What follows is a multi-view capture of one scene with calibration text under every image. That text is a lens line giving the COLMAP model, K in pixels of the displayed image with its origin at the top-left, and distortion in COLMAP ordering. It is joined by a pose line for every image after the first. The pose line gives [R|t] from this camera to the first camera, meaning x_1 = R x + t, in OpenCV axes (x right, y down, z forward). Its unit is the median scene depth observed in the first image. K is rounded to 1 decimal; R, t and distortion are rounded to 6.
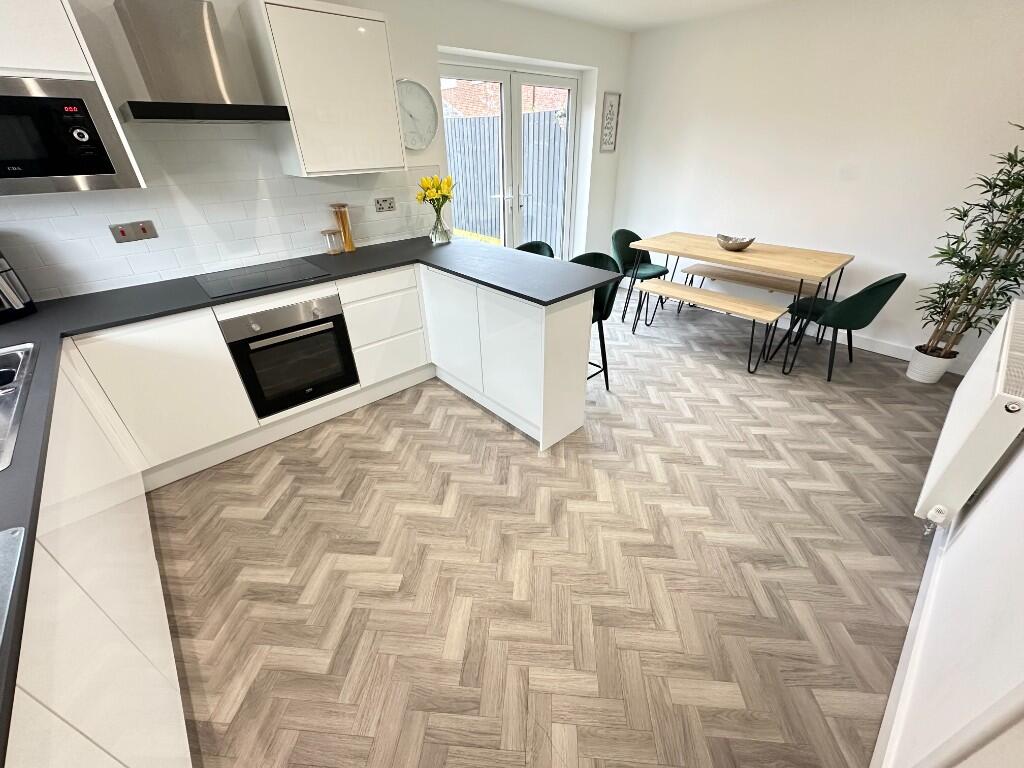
lens RADIAL K [[407.2, 0, 512.0], [0, 407.2, 384.0], [0, 0, 1]] dist [-0.003215, 0.000493]
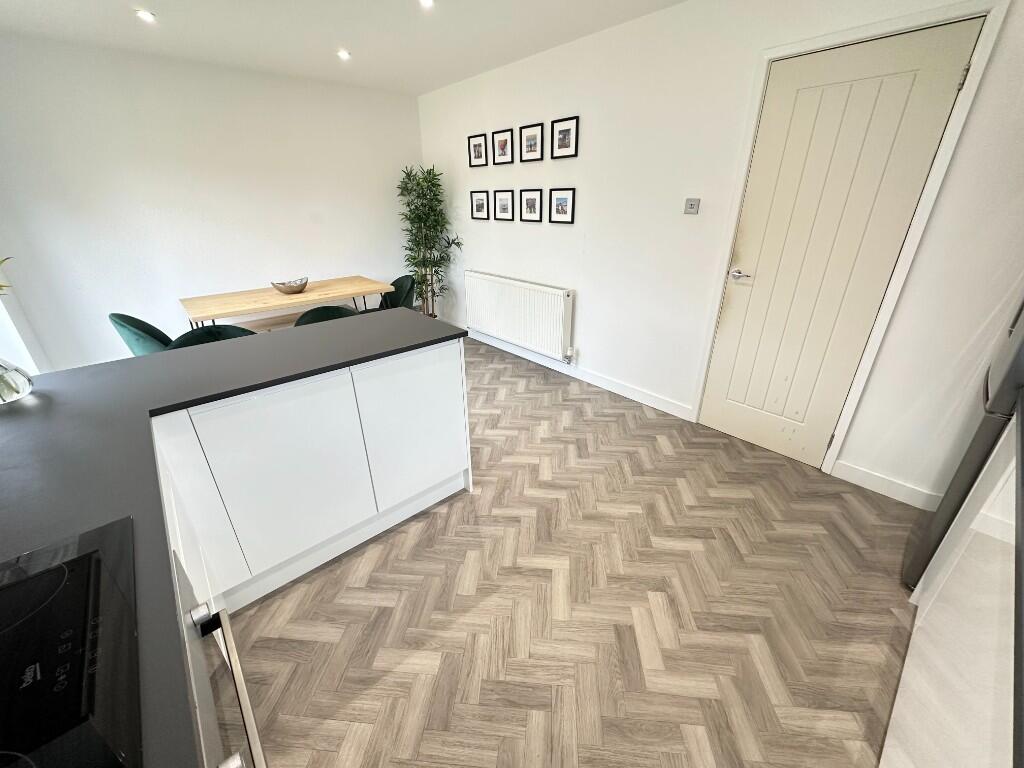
lens RADIAL K [[407.2, 0, 512.0], [0, 407.2, 384.0], [0, 0, 1]] dist [-0.003215, 0.000493]
pose [[0.010453, -0.402443, 0.915385, -0.911956], [0.522689, 0.782613, 0.338102, -0.397200], [-0.852459, 0.474928, 0.218533, 0.783506]]
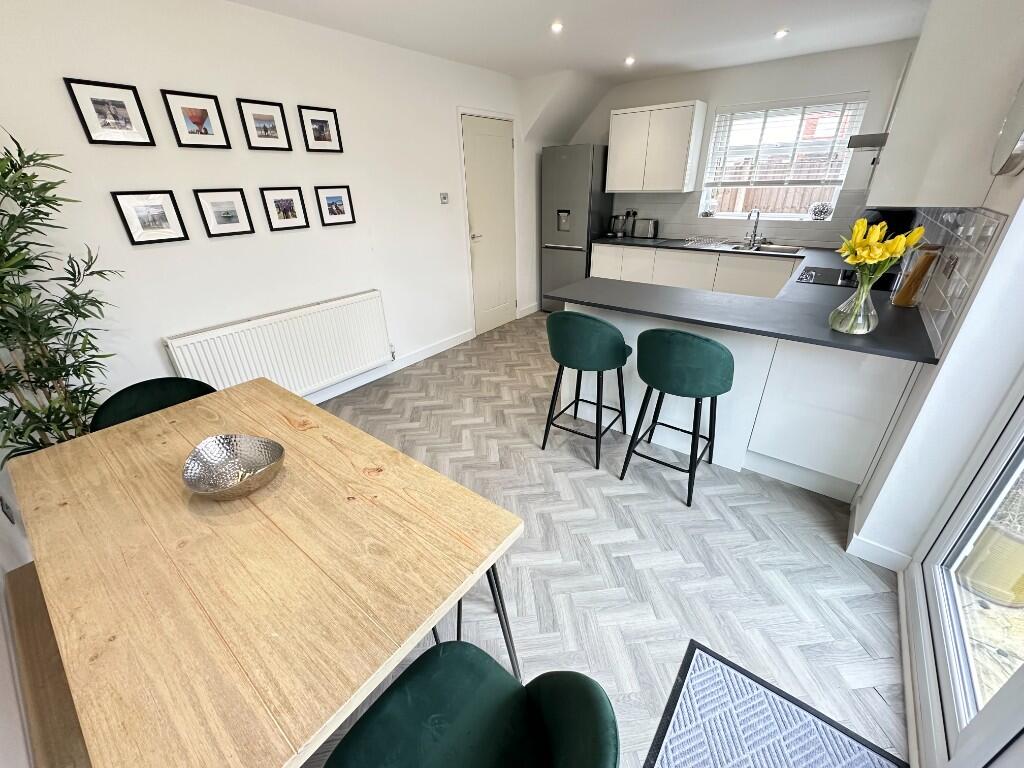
lens RADIAL K [[407.2, 0, 512.0], [0, 407.2, 384.0], [0, 0, 1]] dist [-0.003215, 0.000493]
pose [[-0.983460, 0.112812, -0.141701, 0.671740], [-0.058463, 0.542751, 0.837856, -1.305265], [0.171428, 0.832283, -0.527179, 2.186250]]
